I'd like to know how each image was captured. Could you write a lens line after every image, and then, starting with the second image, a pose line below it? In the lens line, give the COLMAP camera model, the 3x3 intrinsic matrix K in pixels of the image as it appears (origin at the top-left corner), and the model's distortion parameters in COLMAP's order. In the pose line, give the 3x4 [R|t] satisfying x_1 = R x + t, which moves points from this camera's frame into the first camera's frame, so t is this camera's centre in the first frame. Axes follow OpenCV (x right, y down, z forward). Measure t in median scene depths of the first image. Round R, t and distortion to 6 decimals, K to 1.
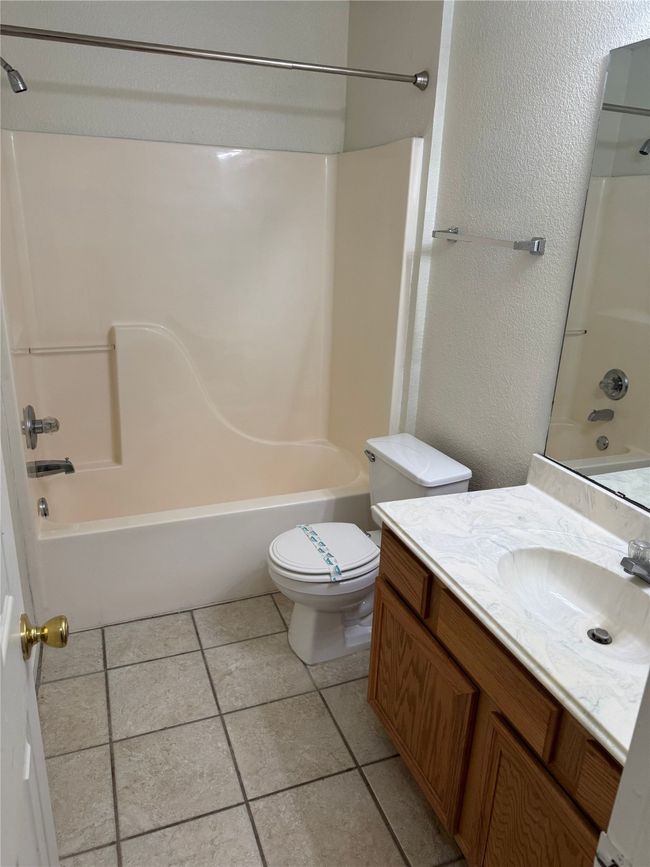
lens RADIAL K [[605.3, 0, 319.1], [0, 605.3, 429.4], [0, 0, 1]] dist [0.060833, -0.072535]
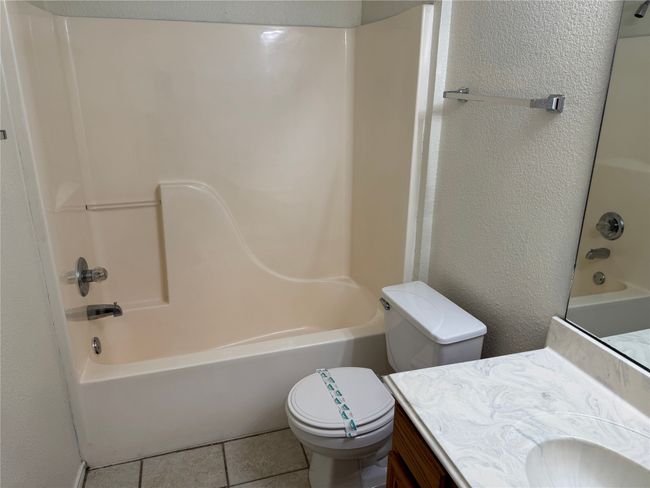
lens RADIAL K [[453.8, 0, 319.1], [0, 453.8, 240.2], [0, 0, 1]] dist [0.060833, -0.072535]
pose [[0.997104, -0.006572, -0.075769, 0.029763], [0.005683, 0.999913, -0.011940, -0.059858], [0.075841, 0.011475, 0.997054, 0.193993]]
